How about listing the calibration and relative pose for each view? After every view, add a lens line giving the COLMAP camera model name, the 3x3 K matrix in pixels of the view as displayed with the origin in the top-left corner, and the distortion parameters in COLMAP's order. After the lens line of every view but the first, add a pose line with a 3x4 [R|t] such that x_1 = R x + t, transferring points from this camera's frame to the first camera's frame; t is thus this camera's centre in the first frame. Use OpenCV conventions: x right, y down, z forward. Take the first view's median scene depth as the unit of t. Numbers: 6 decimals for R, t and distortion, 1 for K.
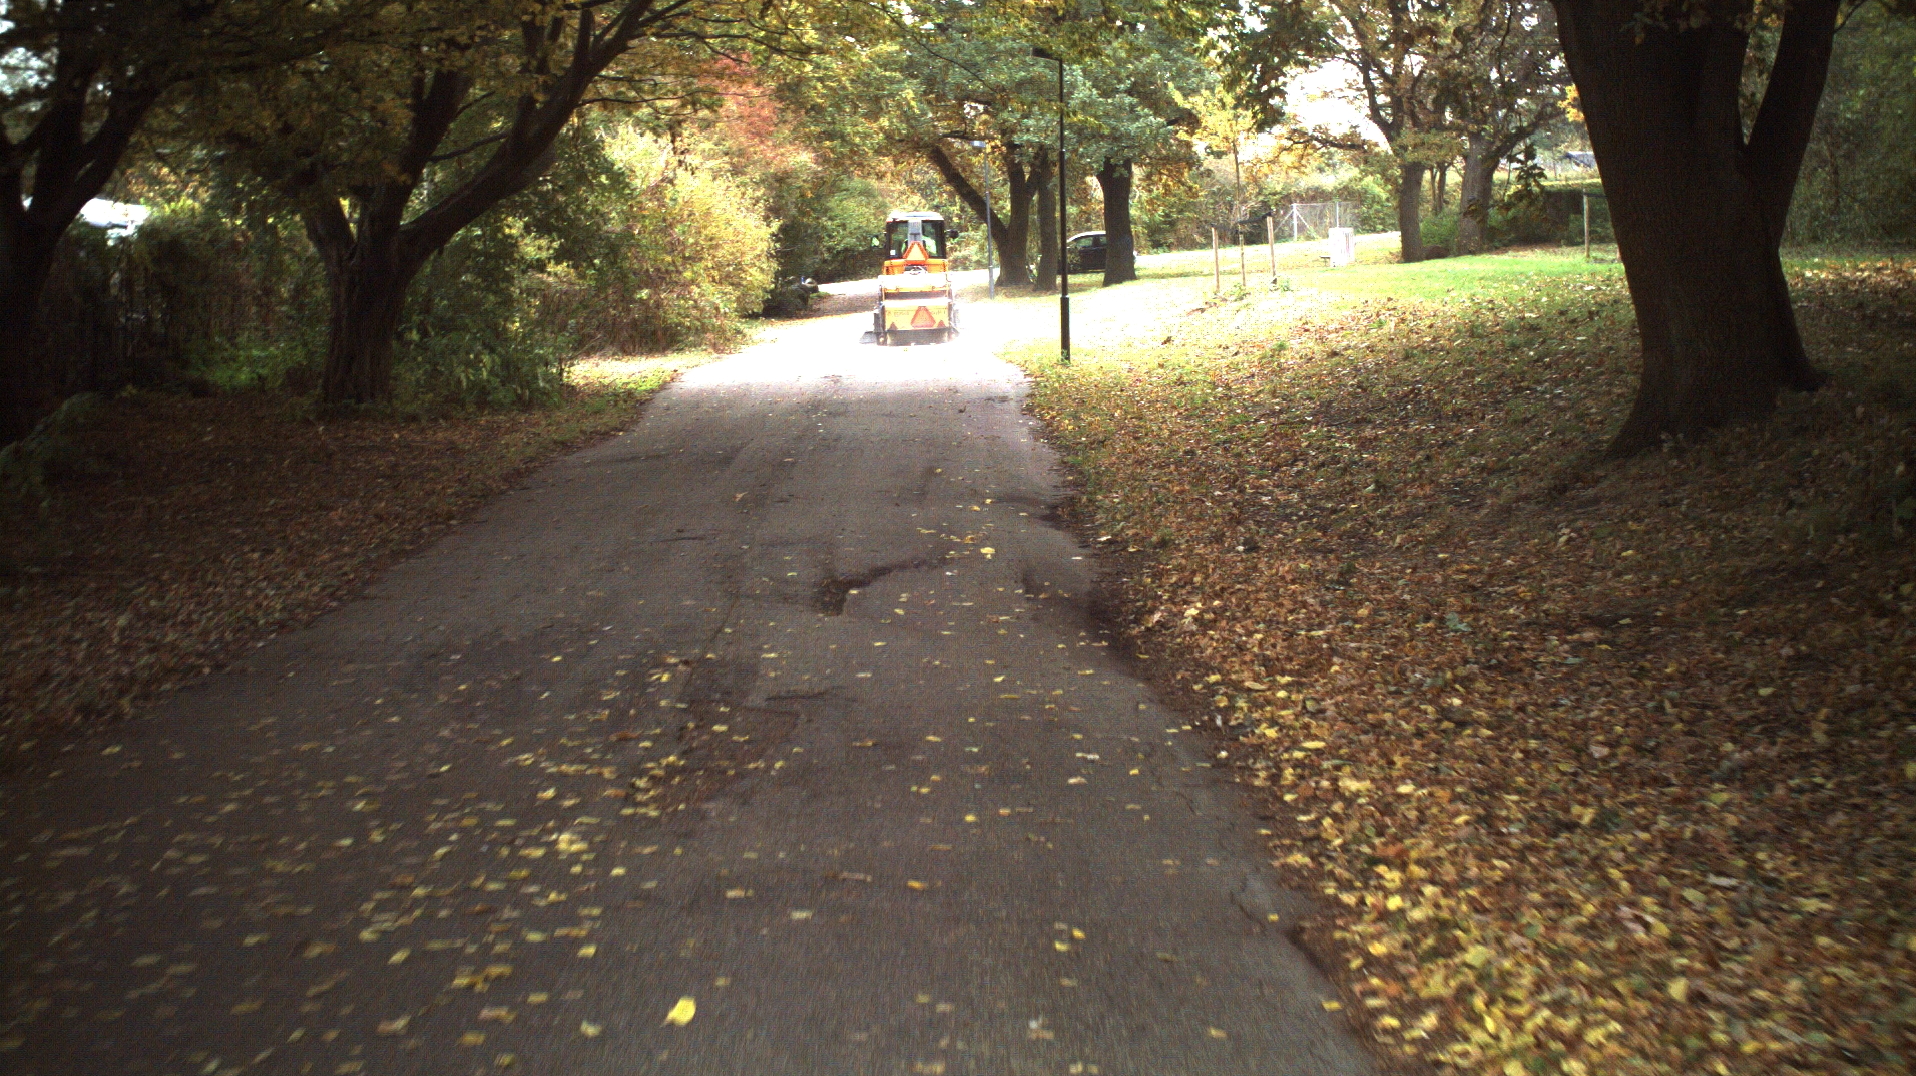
lens RADIAL K [[7827.5, 0, 905.8], [0, 7827.5, 543.2], [0, 0, 1]] dist [-1.430176, 0.000000]
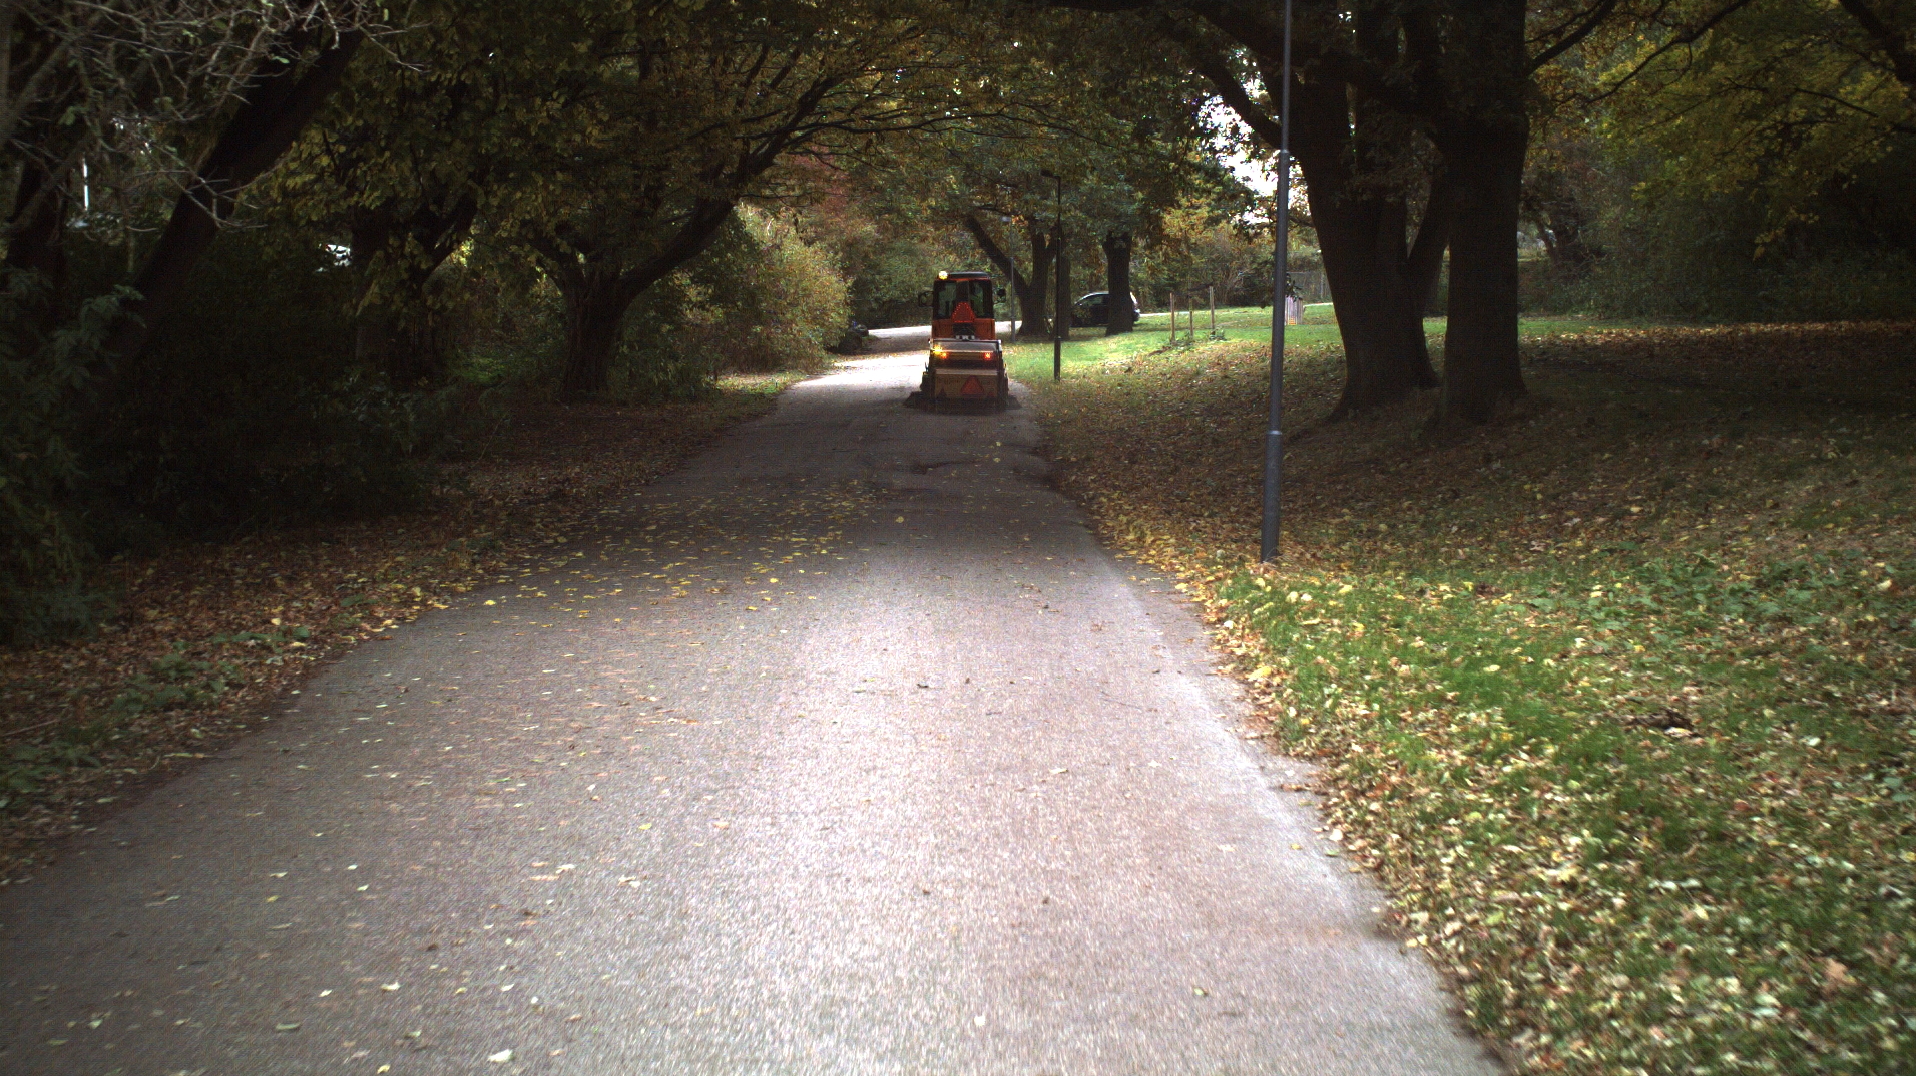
lens RADIAL K [[7827.5, 0, 959.2], [0, 7827.5, 533.6], [0, 0, 1]] dist [-1.430176, 0.000000]
pose [[0.999548, 0.029816, 0.003894, -0.002808], [-0.029784, 0.999524, -0.007984, 0.016788], [-0.004130, 0.007865, 0.999961, -0.449942]]
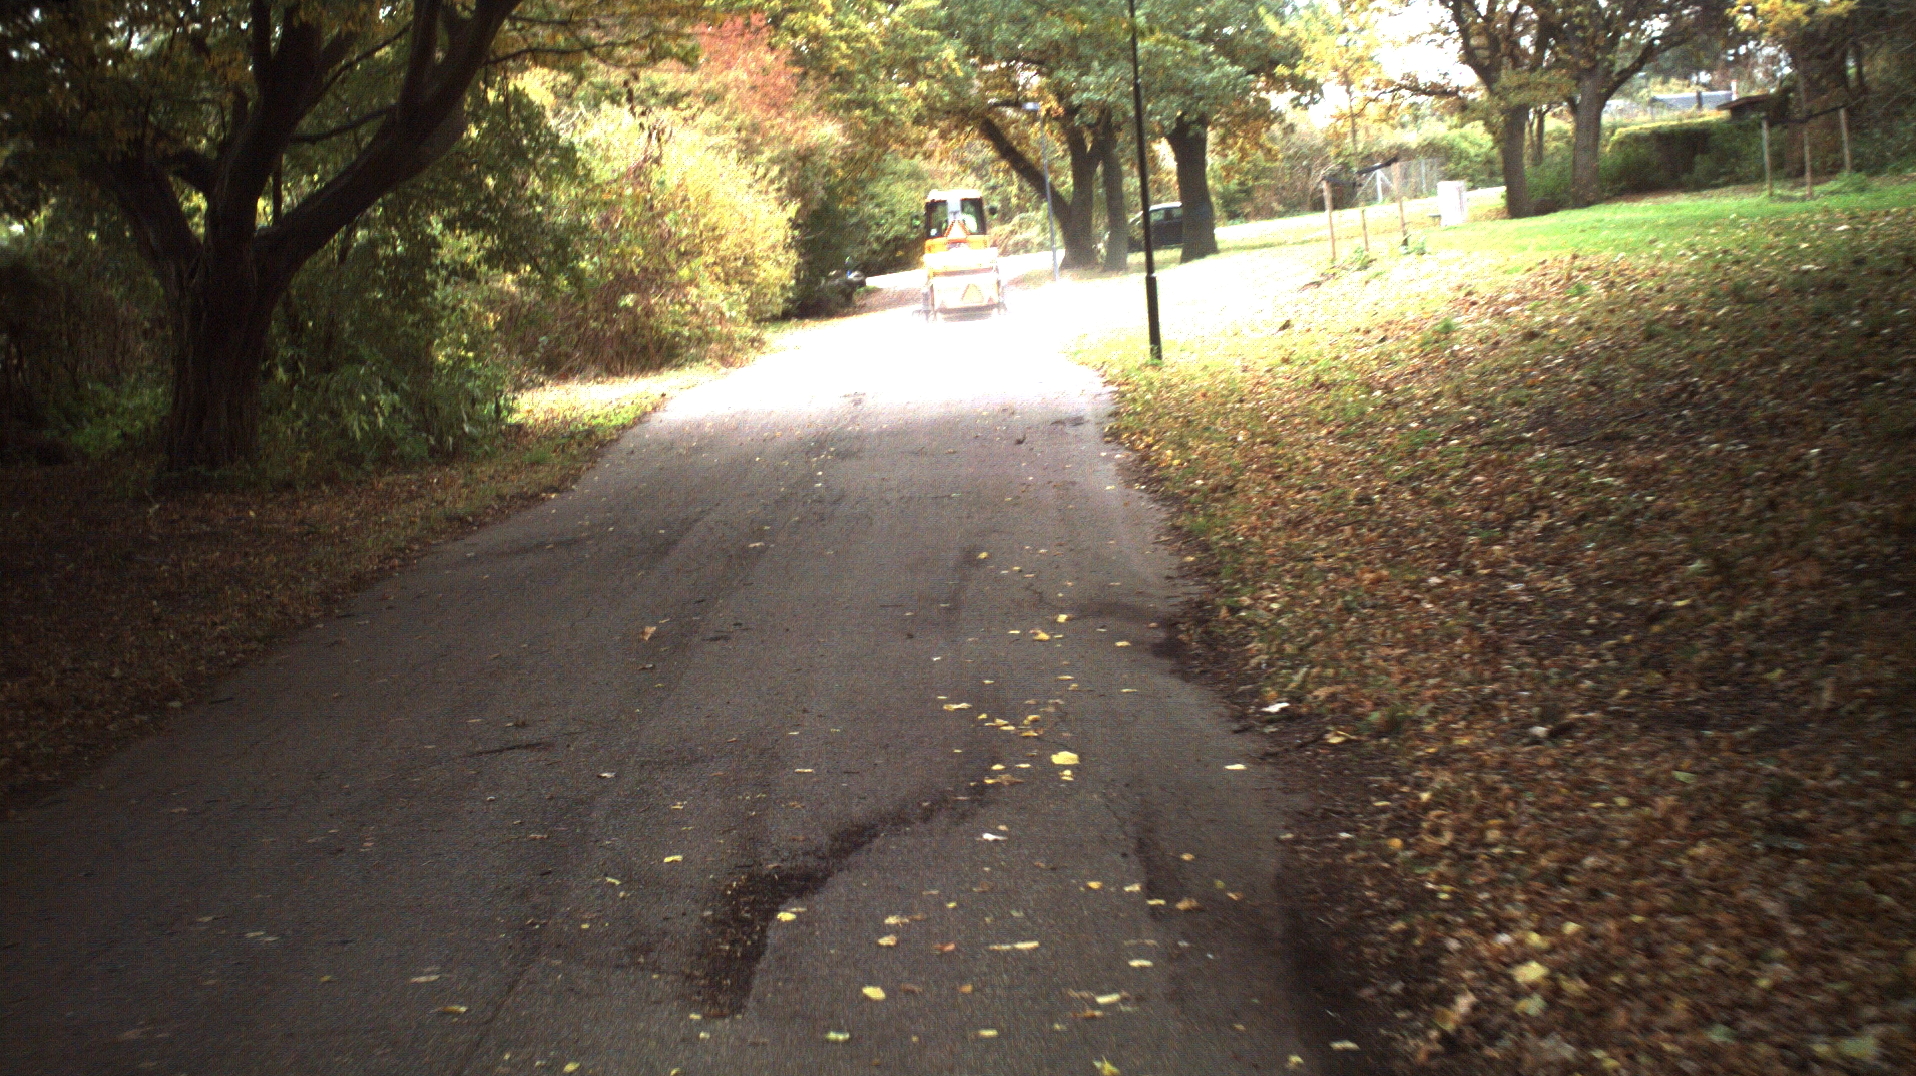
lens RADIAL K [[7827.5, 0, 966.2], [0, 7827.5, 535.9], [0, 0, 1]] dist [-1.430176, 0.000000]
pose [[0.998589, -0.053040, -0.002539, 0.002835], [0.053041, 0.998592, 0.000408, -0.007024], [0.002514, -0.000543, 0.999997, 0.224874]]
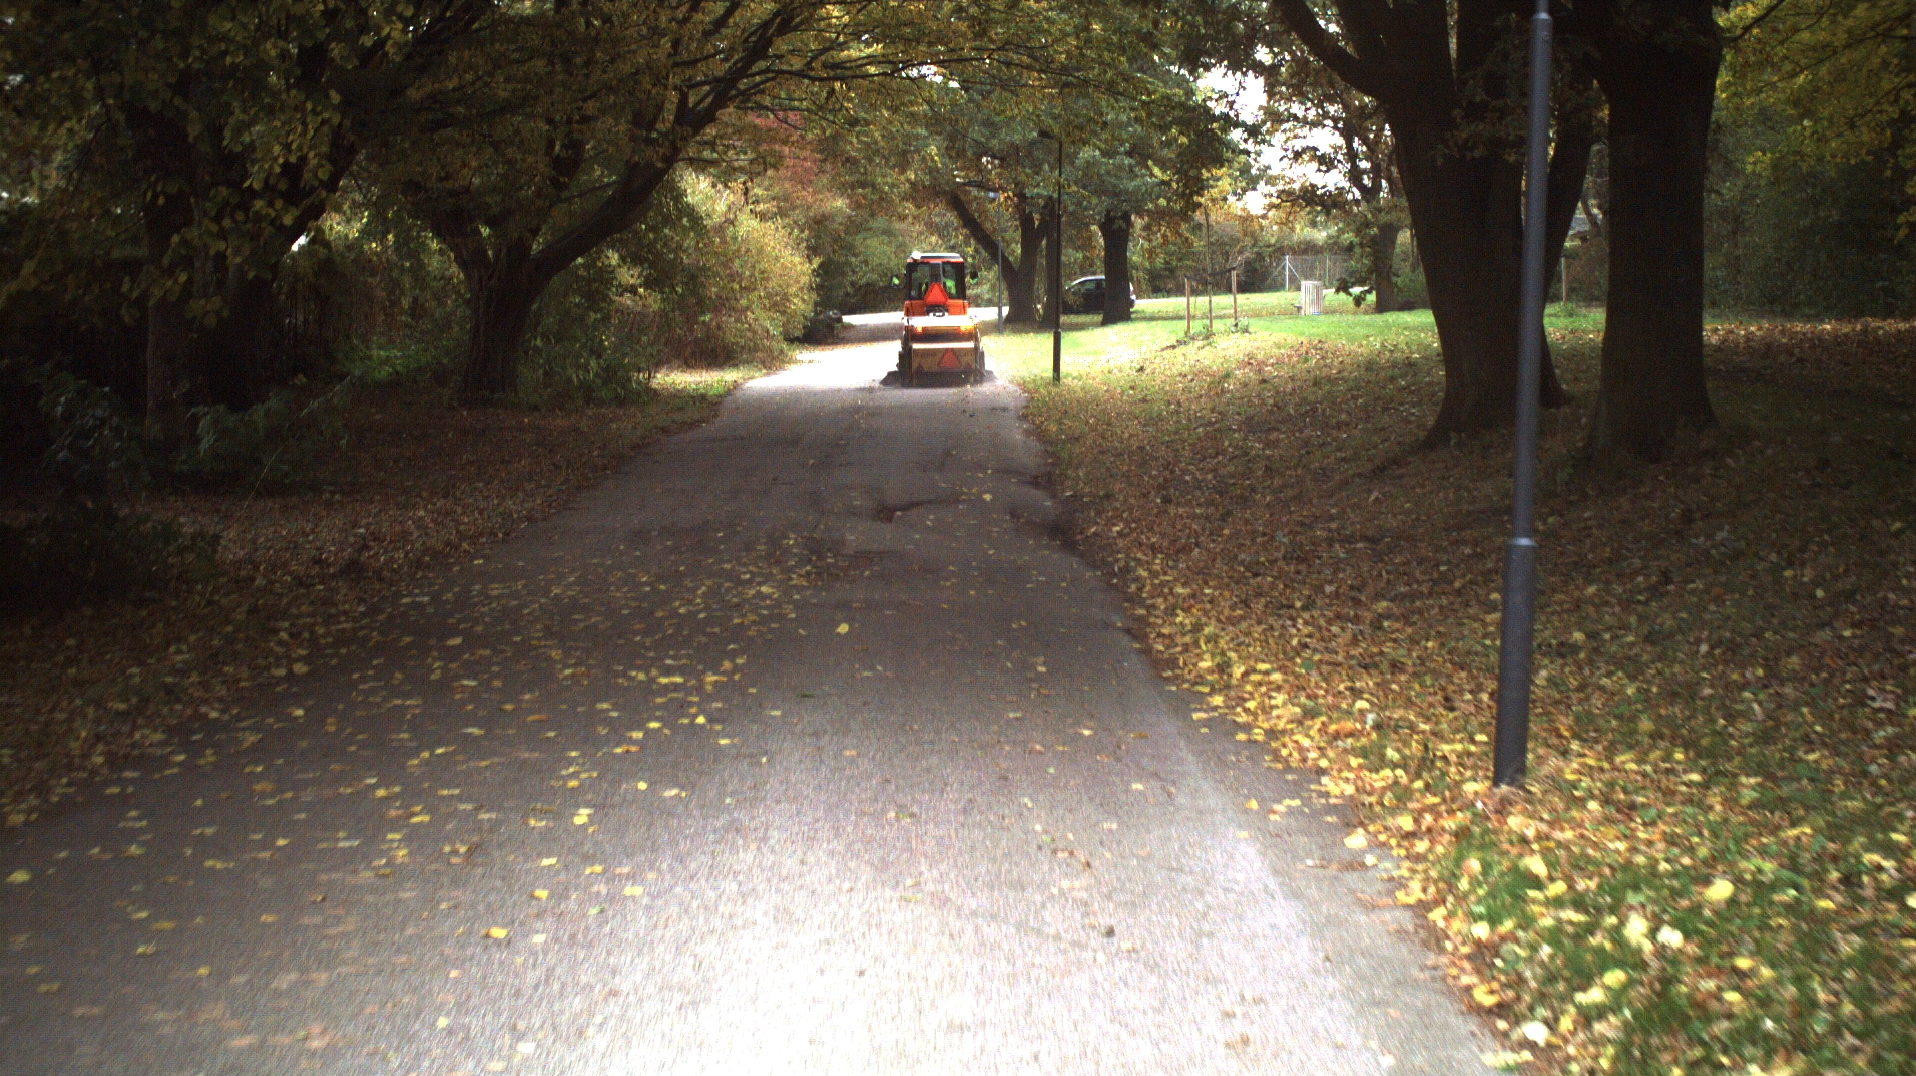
lens RADIAL K [[7827.5, 0, 953.4], [0, 7827.5, 546.2], [0, 0, 1]] dist [-1.430176, 0.000000]
pose [[0.999357, 0.035396, 0.005704, -0.001899], [-0.035372, 0.999365, -0.004365, 0.008108], [-0.005855, 0.004160, 0.999974, -0.225246]]
